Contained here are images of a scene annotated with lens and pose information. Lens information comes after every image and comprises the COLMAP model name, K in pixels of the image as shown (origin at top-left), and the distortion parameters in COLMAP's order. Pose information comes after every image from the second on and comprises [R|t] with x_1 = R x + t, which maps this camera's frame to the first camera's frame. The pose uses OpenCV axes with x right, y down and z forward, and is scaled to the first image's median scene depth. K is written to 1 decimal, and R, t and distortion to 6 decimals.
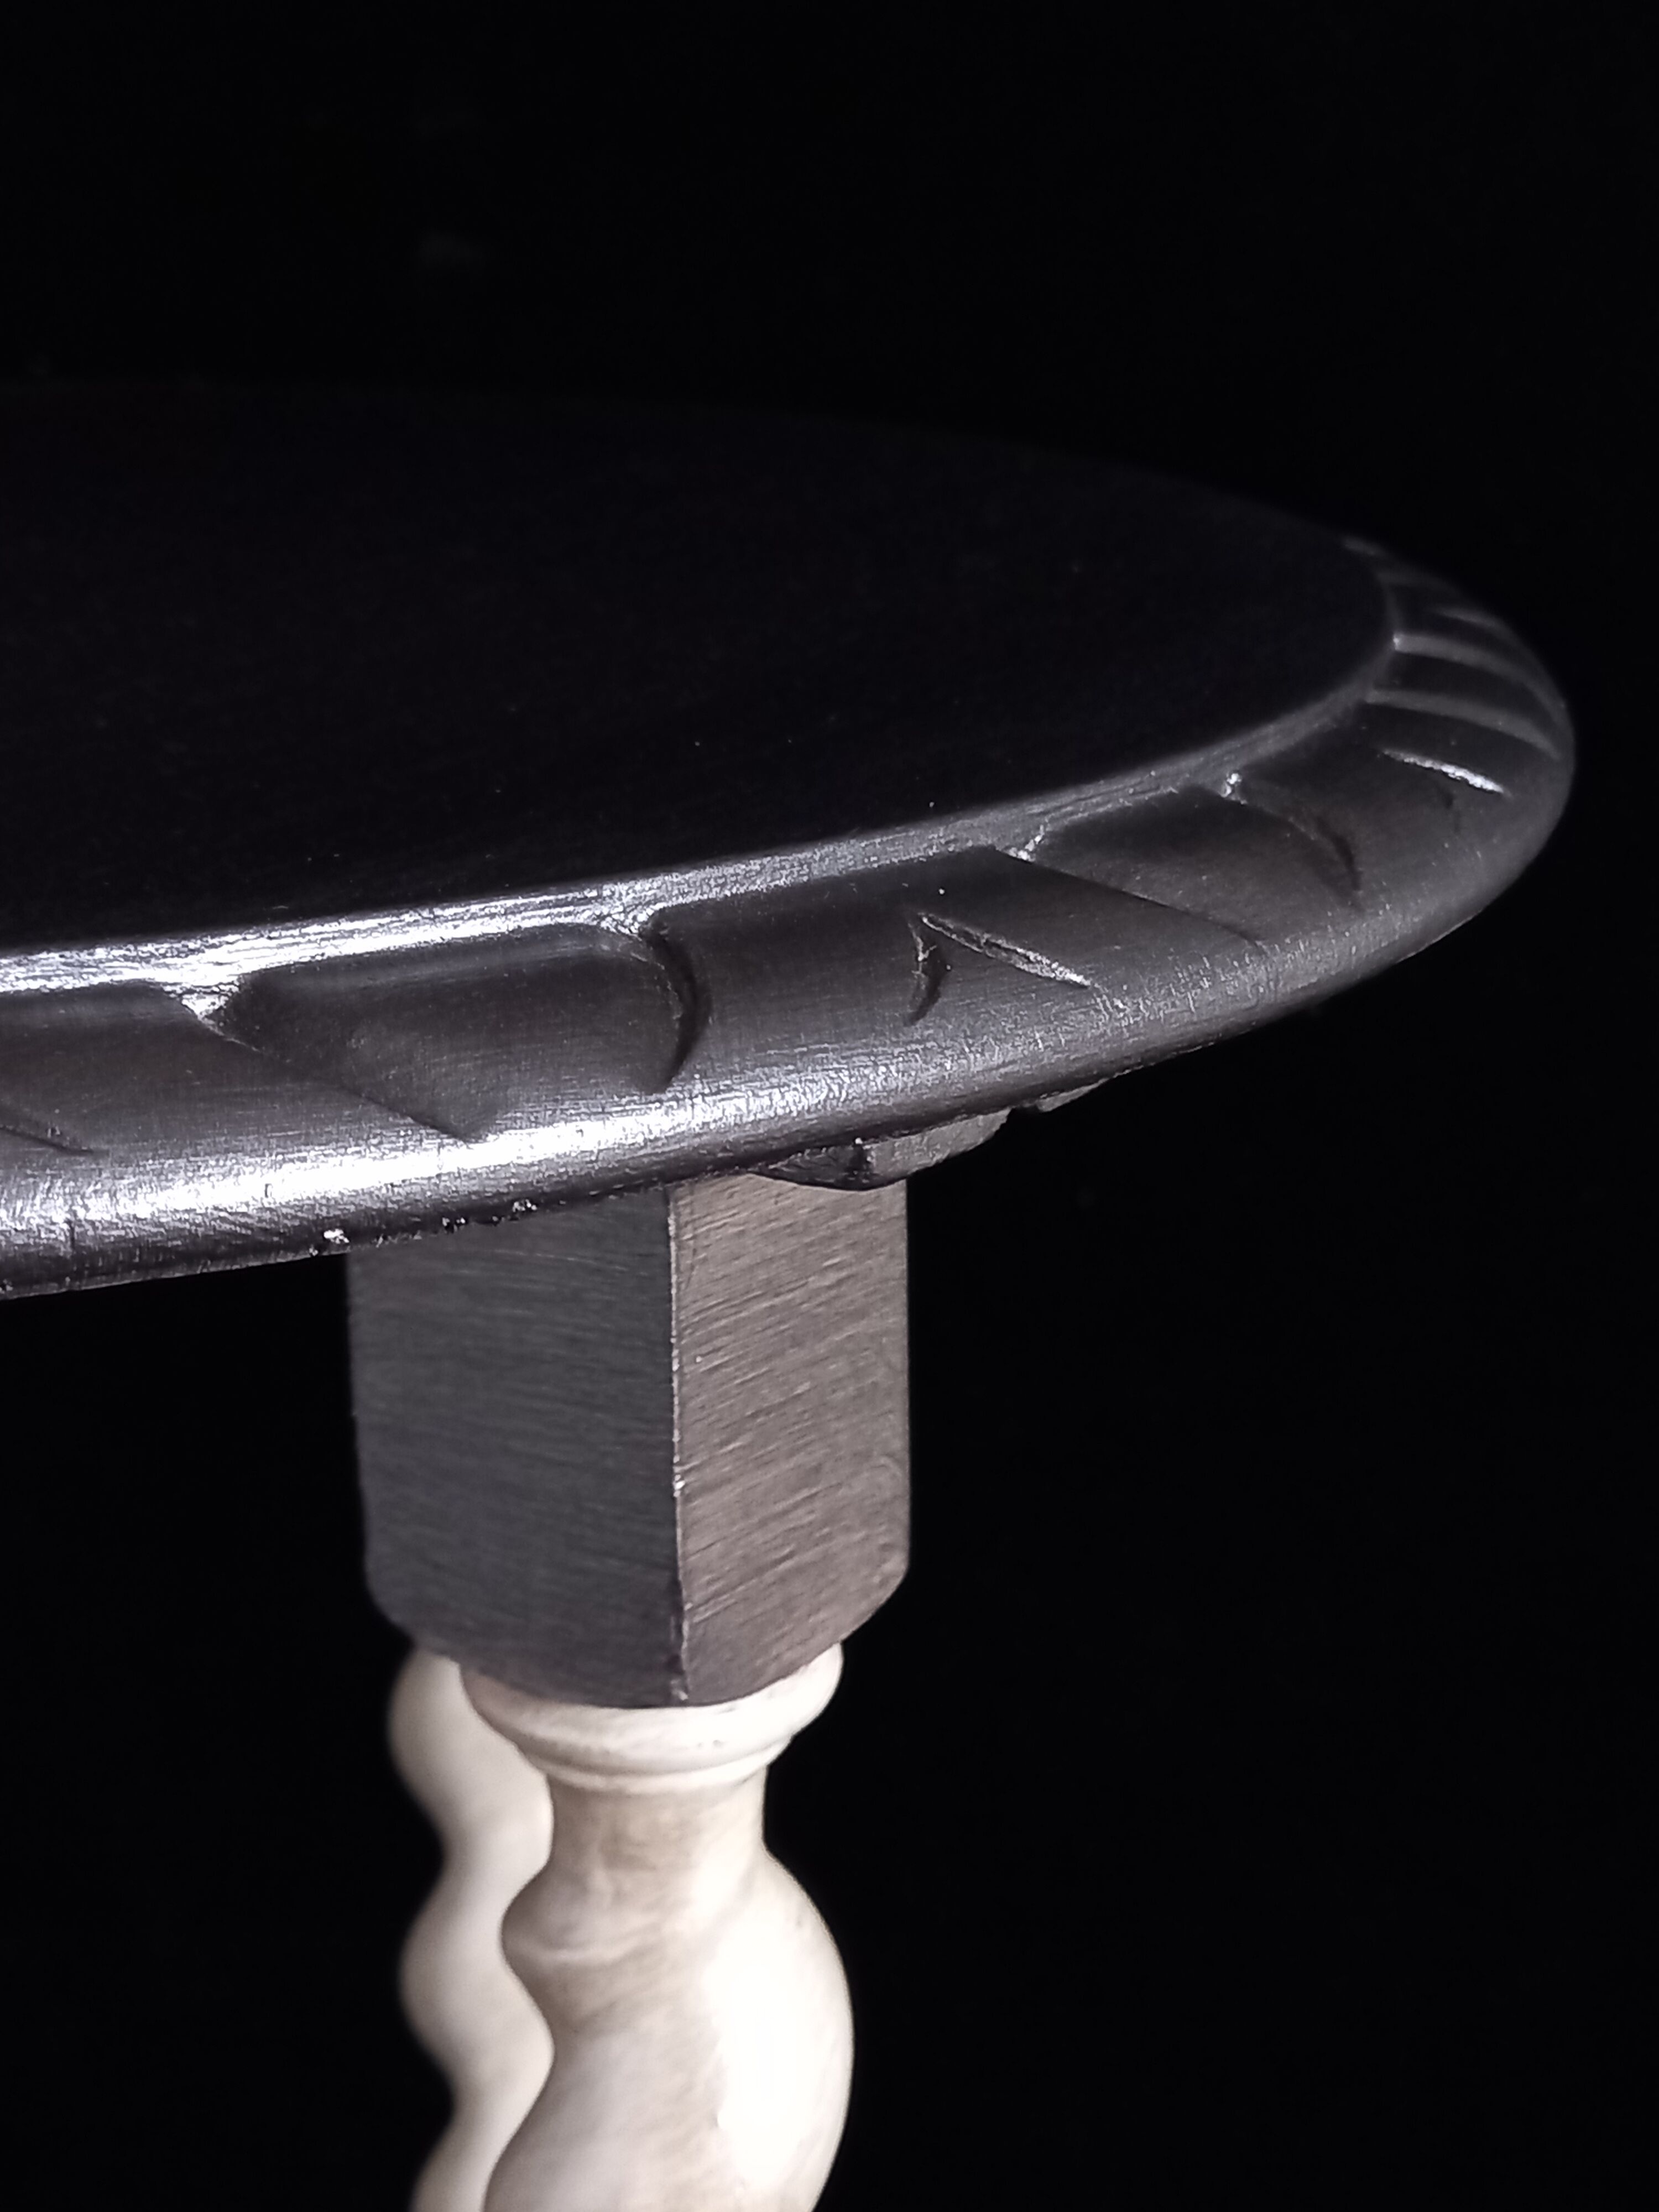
lens RADIAL K [[3712.2, 0, 829.5], [0, 3712.2, 1106.0], [0, 0, 1]] dist [0.128325, -0.414812]
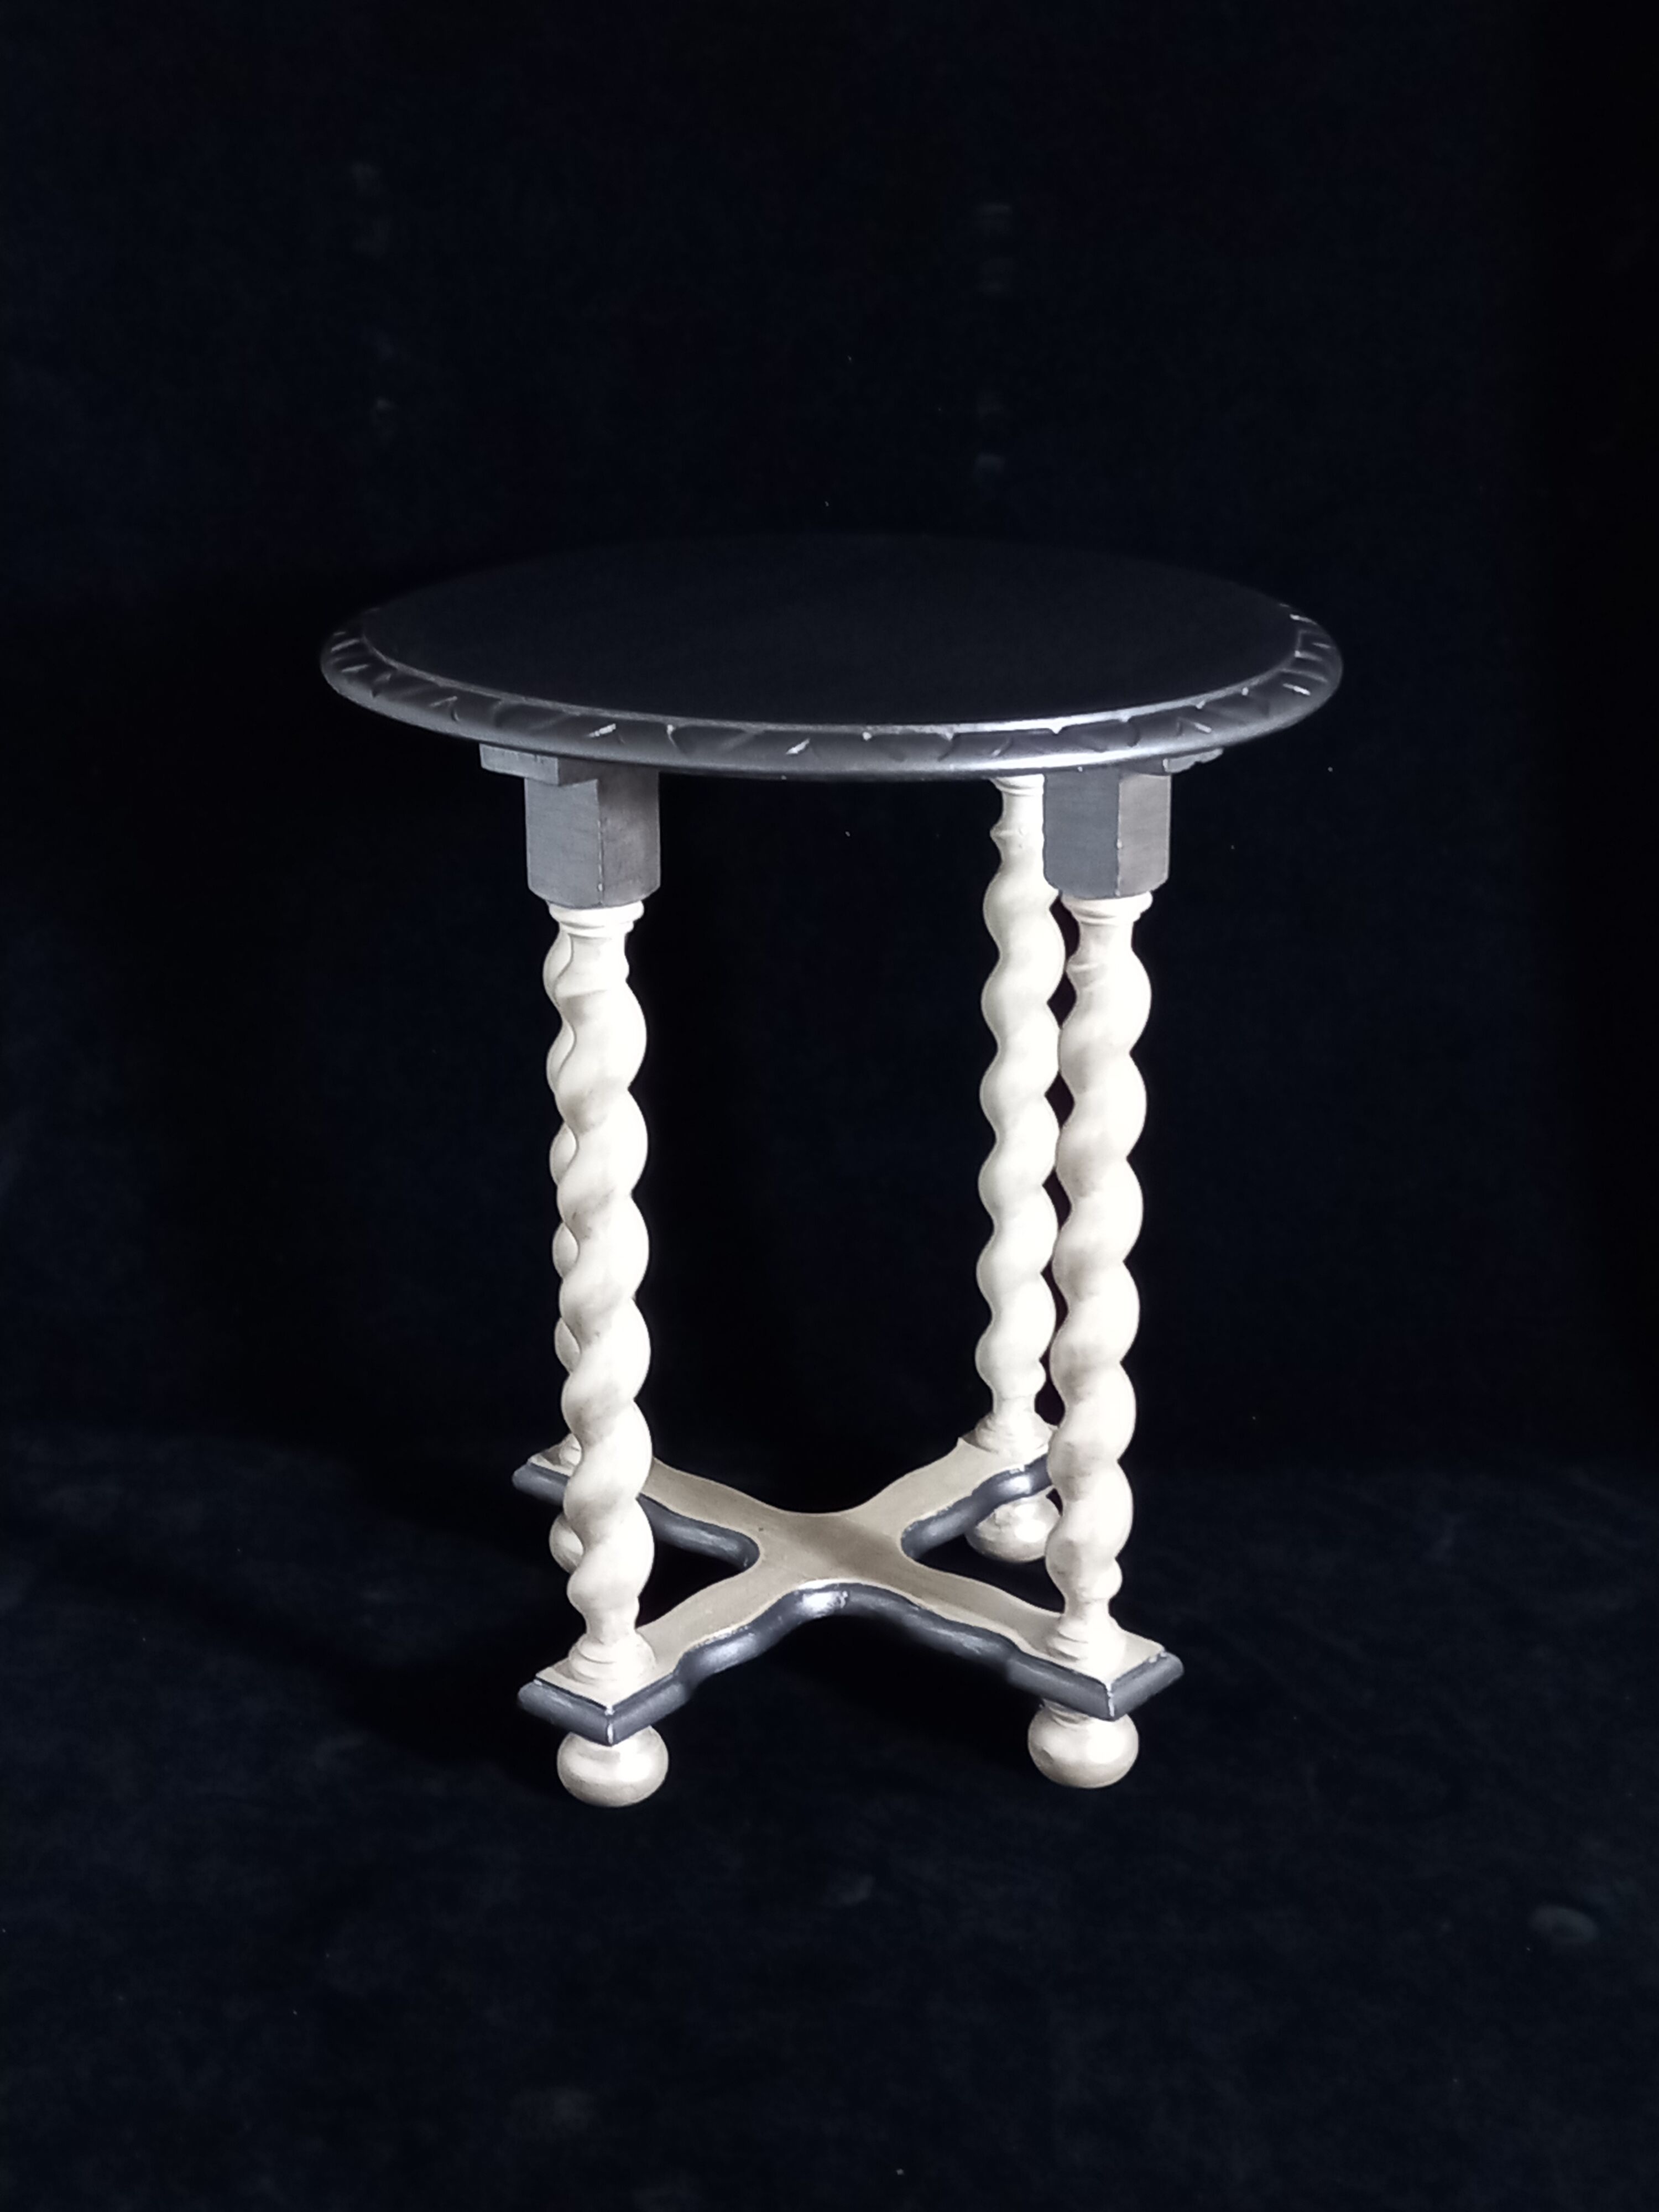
lens RADIAL K [[3712.2, 0, 829.5], [0, 3712.2, 1106.0], [0, 0, 1]] dist [0.128325, -0.414812]
pose [[0.998550, 0.020483, -0.049783, -0.166377], [-0.018573, 0.999085, 0.038534, 0.259273], [0.050527, -0.037554, 0.998016, -3.666224]]
